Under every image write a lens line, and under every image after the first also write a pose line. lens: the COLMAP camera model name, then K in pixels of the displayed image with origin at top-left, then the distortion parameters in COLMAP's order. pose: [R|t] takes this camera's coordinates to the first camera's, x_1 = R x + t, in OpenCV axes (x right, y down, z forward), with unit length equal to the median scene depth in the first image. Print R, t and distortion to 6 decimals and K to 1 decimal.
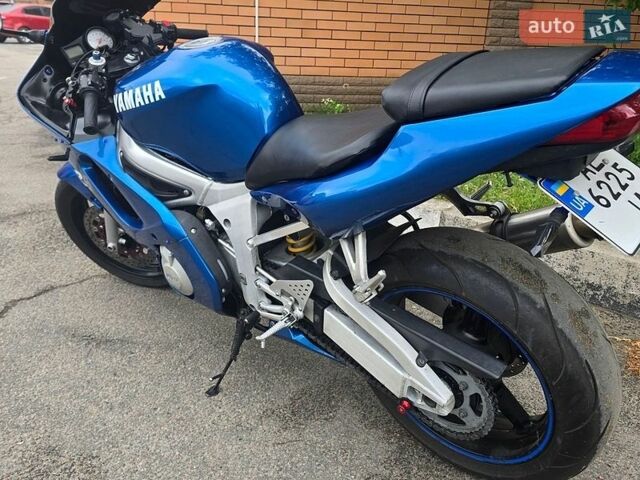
lens RADIAL K [[598.5, 0, 320.2], [0, 598.5, 220.1], [0, 0, 1]] dist [0.067478, -0.092190]
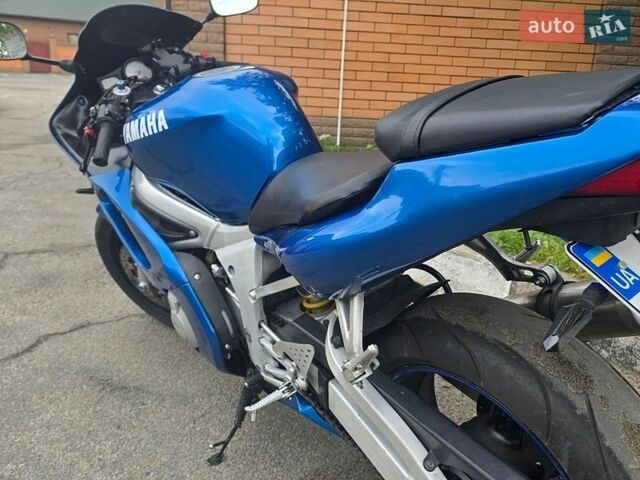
lens RADIAL K [[598.5, 0, 320.2], [0, 598.5, 220.1], [0, 0, 1]] dist [0.067478, -0.092190]
pose [[0.984854, 0.050413, -0.165893, 0.119245], [-0.062760, 0.995568, -0.070045, -0.015393], [0.161626, 0.079395, 0.983653, 0.145847]]
